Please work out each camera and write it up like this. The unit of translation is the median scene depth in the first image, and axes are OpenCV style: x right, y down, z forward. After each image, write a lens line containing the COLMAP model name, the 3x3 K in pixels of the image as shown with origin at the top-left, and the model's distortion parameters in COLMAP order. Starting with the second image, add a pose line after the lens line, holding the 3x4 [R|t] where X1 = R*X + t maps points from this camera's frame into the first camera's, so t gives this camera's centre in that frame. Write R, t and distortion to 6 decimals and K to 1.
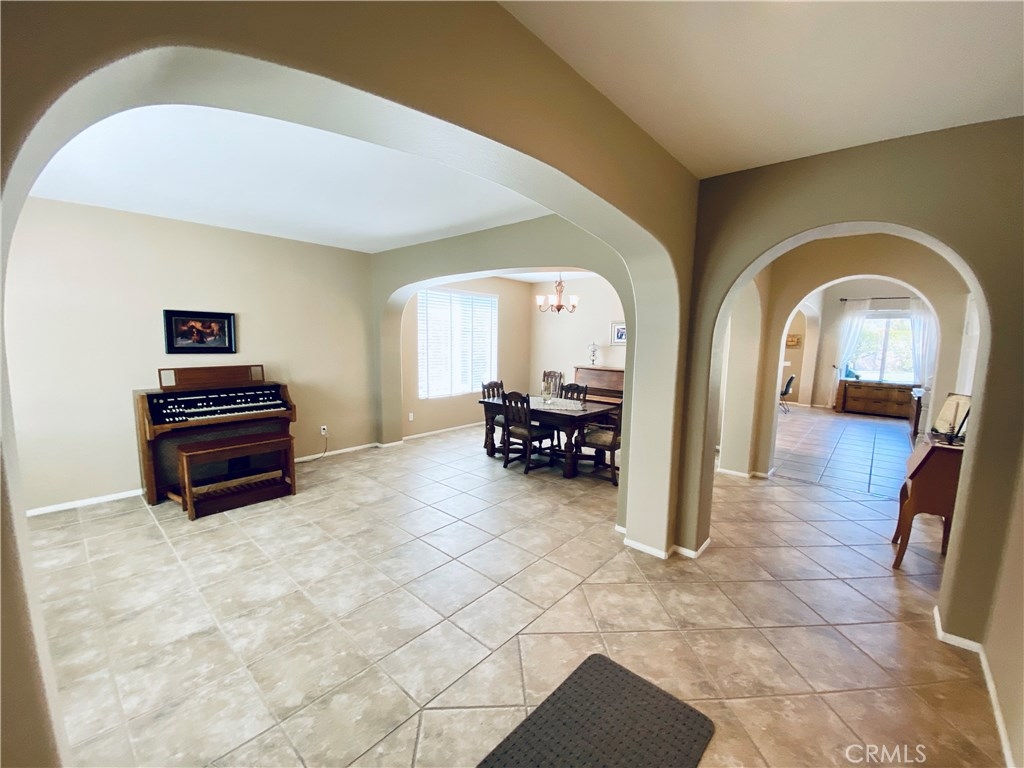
lens RADIAL K [[415.8, 0, 510.5], [0, 415.8, 389.0], [0, 0, 1]] dist [0.025501, -0.021172]
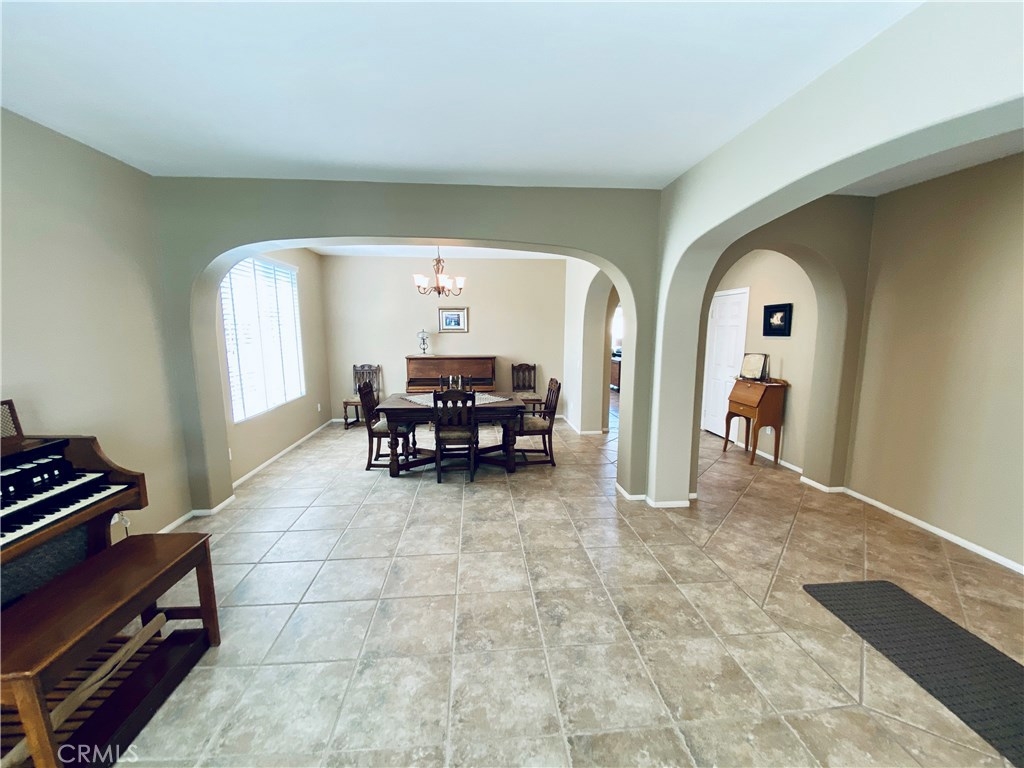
lens RADIAL K [[415.8, 0, 510.5], [0, 415.8, 389.0], [0, 0, 1]] dist [0.025501, -0.021172]
pose [[0.685987, -0.125952, 0.716630, -0.534118], [0.103877, 0.991768, 0.074875, -0.046972], [-0.720161, 0.023078, 0.693423, 0.353221]]
